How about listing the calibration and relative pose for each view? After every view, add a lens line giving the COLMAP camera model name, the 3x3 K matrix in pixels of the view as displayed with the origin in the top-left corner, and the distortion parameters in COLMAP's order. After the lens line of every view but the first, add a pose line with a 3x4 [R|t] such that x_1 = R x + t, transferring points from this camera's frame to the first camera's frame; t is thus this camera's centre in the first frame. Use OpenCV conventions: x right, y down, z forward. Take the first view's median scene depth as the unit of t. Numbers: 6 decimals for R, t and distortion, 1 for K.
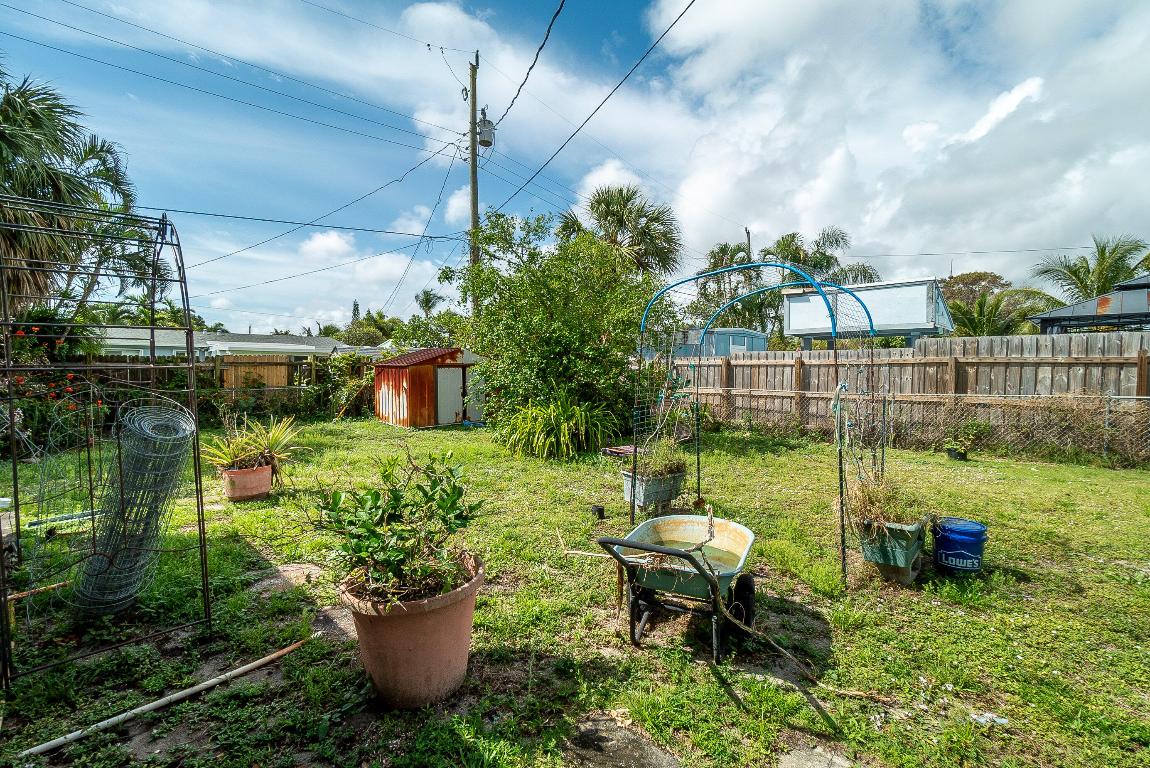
lens RADIAL K [[501.1, 0, 577.1], [0, 501.1, 382.8], [0, 0, 1]] dist [0.002091, 0.000017]
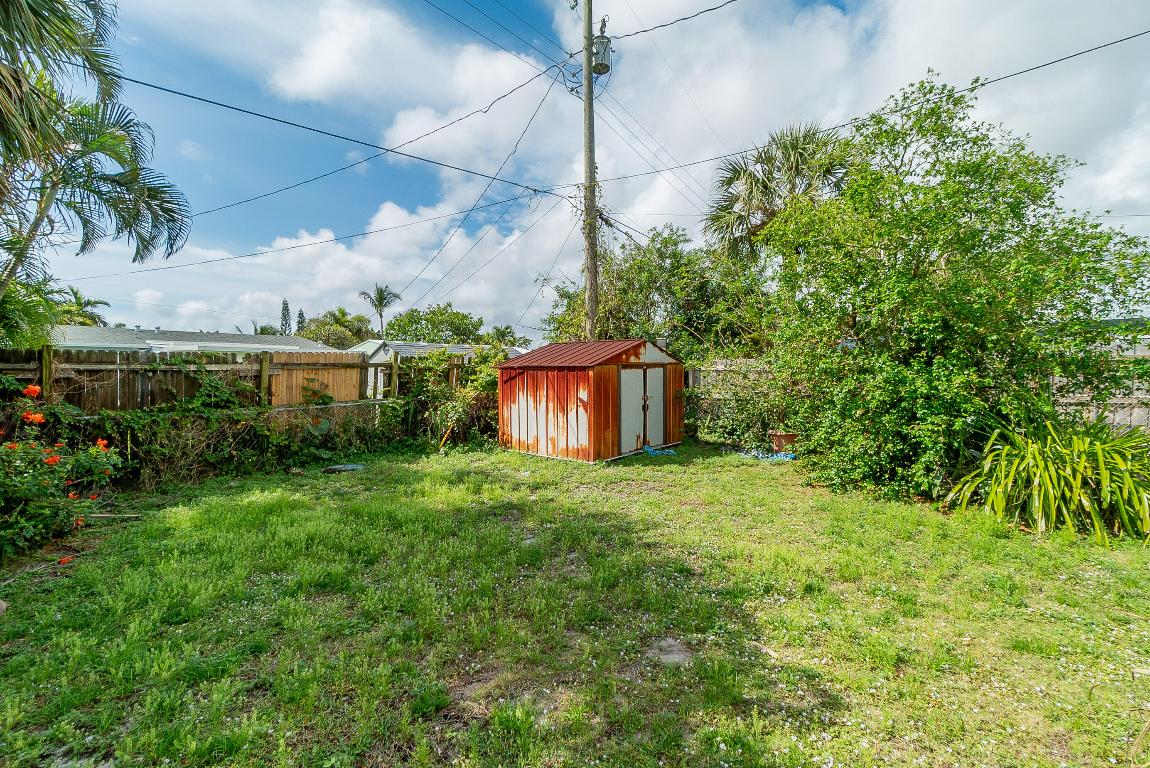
lens RADIAL K [[501.1, 0, 573.1], [0, 501.1, 381.9], [0, 0, 1]] dist [0.002091, 0.000017]
pose [[0.991150, -0.012162, 0.132189, -0.398293], [0.013411, 0.999873, -0.008566, -0.007807], [-0.132068, 0.010263, 0.991188, 0.328734]]
